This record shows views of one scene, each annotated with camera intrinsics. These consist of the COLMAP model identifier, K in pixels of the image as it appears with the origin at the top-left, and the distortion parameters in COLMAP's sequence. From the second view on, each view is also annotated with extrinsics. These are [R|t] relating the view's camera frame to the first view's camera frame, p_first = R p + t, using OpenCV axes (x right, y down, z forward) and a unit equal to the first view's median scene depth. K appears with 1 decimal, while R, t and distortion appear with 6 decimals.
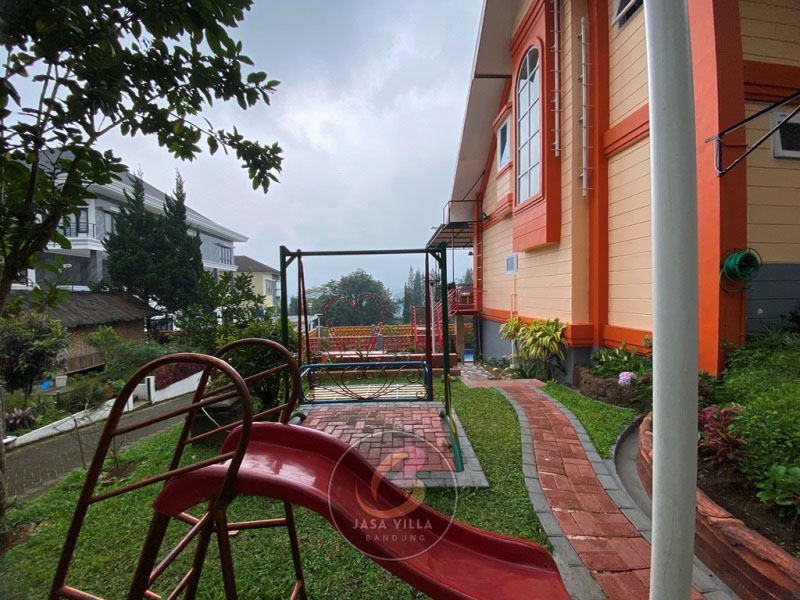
lens RADIAL K [[320.7, 0, 400.0], [0, 320.7, 300.0], [0, 0, 1]] dist [0.015347, -0.019923]
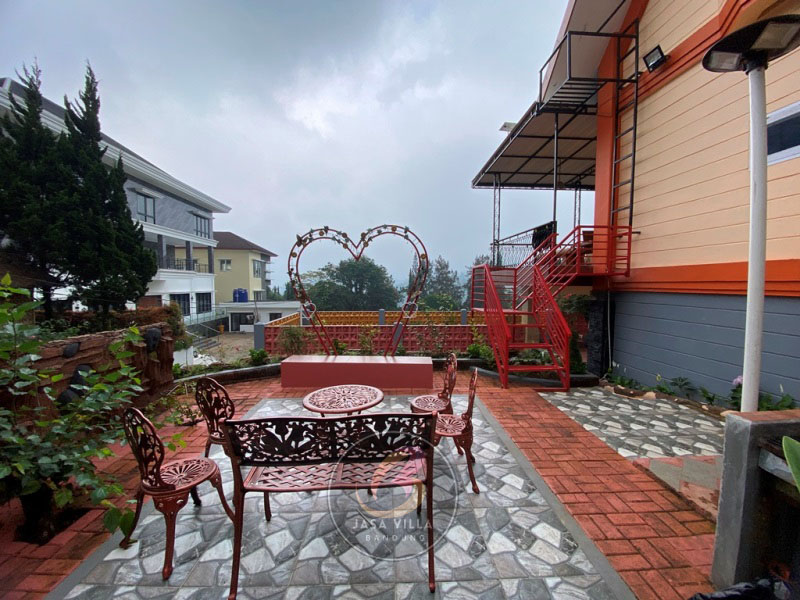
lens RADIAL K [[320.7, 0, 400.0], [0, 320.7, 300.0], [0, 0, 1]] dist [0.015347, -0.019923]
pose [[0.999833, 0.018107, 0.002446, -0.023347], [-0.018165, 0.999496, 0.026020, 0.019437], [-0.001974, -0.026060, 0.999658, 0.149220]]
